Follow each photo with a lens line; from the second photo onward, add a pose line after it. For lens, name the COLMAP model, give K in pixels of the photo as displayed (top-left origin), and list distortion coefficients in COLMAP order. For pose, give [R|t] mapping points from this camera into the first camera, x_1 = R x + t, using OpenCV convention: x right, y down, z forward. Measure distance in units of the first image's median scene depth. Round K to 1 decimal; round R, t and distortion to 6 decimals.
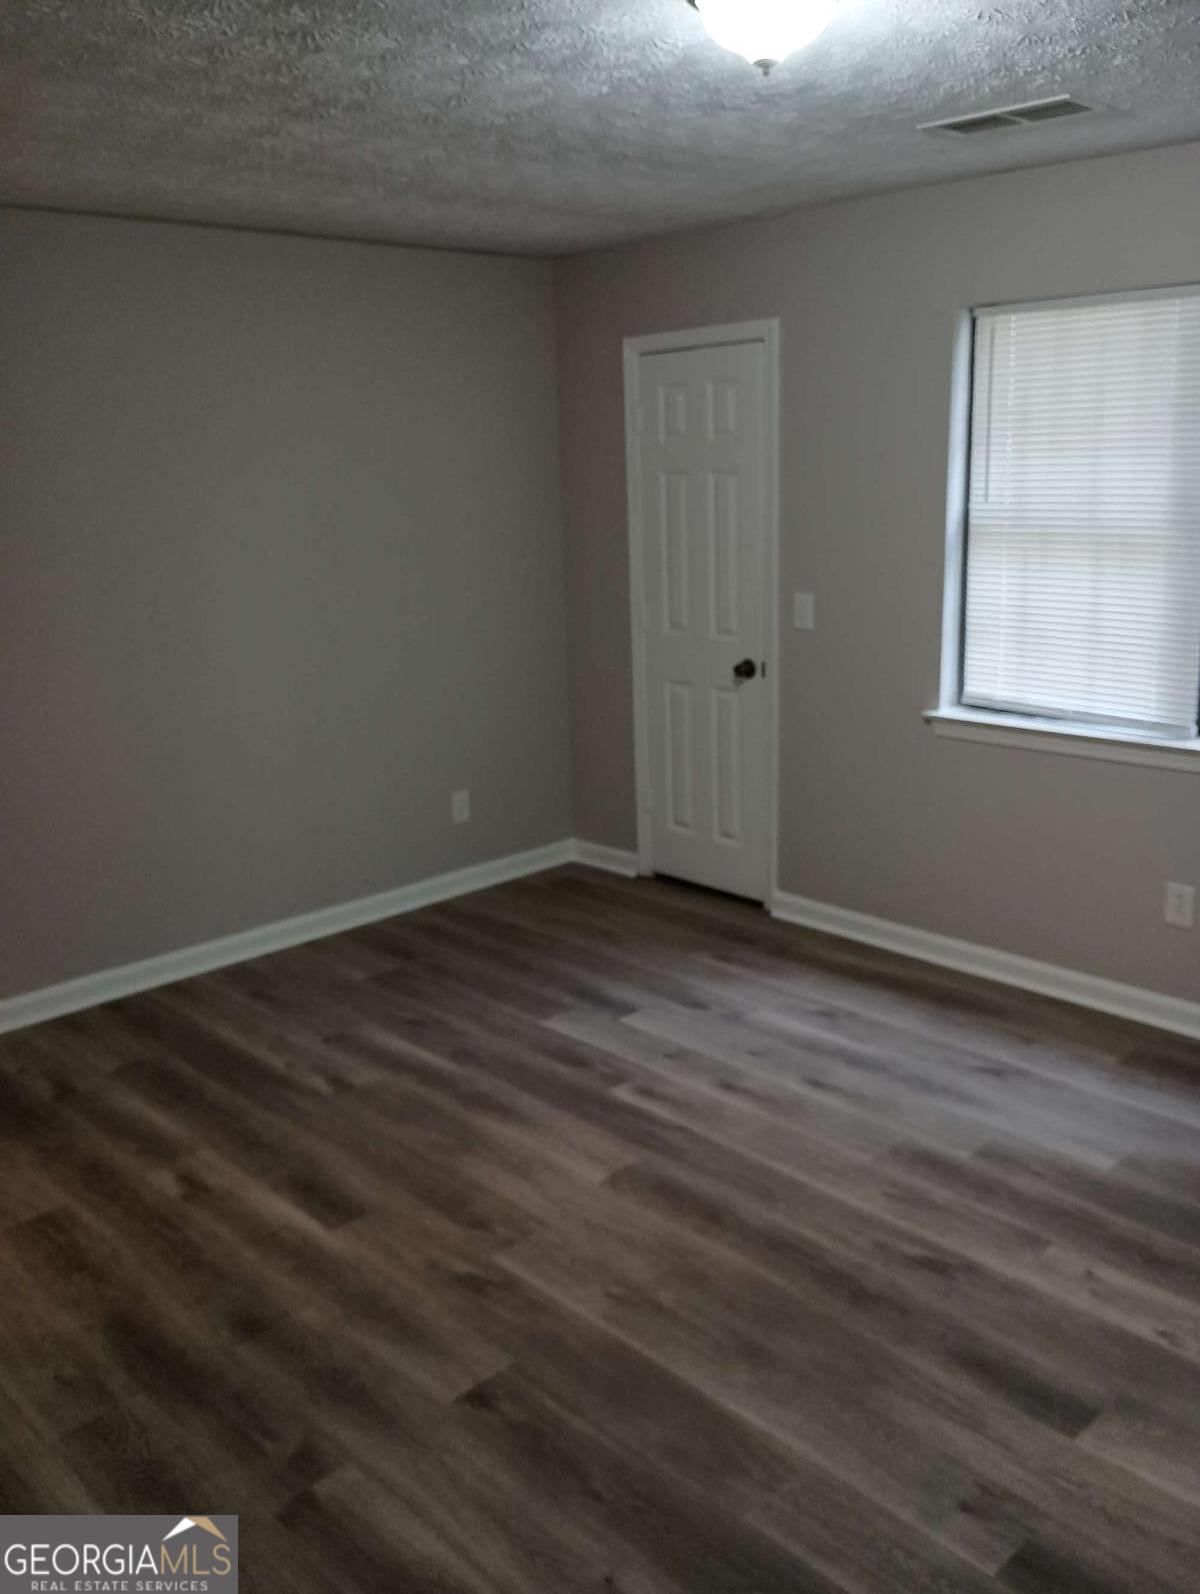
lens RADIAL K [[1344.8, 0, 600.0], [0, 1344.8, 797.0], [0, 0, 1]] dist [0.037040, -0.002267]
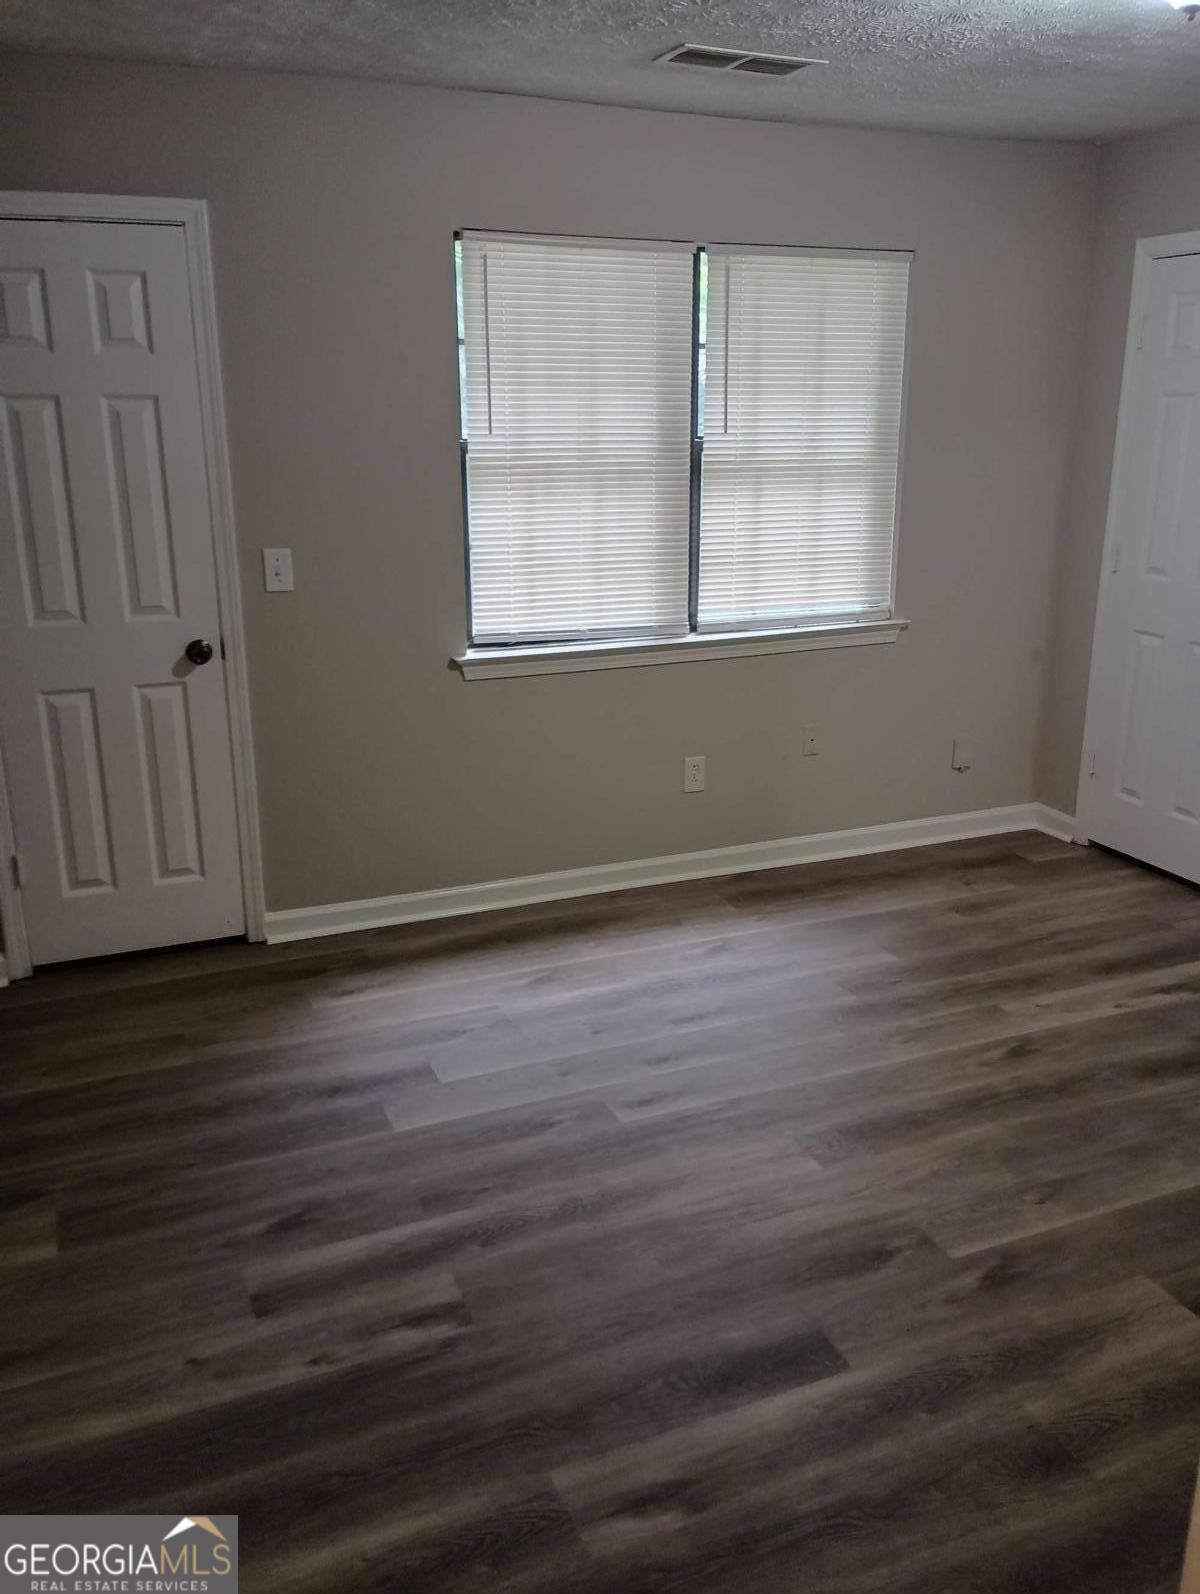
lens RADIAL K [[1344.8, 0, 600.0], [0, 1344.8, 797.0], [0, 0, 1]] dist [0.037040, -0.002267]
pose [[0.345325, -0.240278, 0.907203, -0.676172], [0.222666, 0.960044, 0.169516, -0.119036], [-0.911686, 0.143465, 0.385029, 0.613426]]
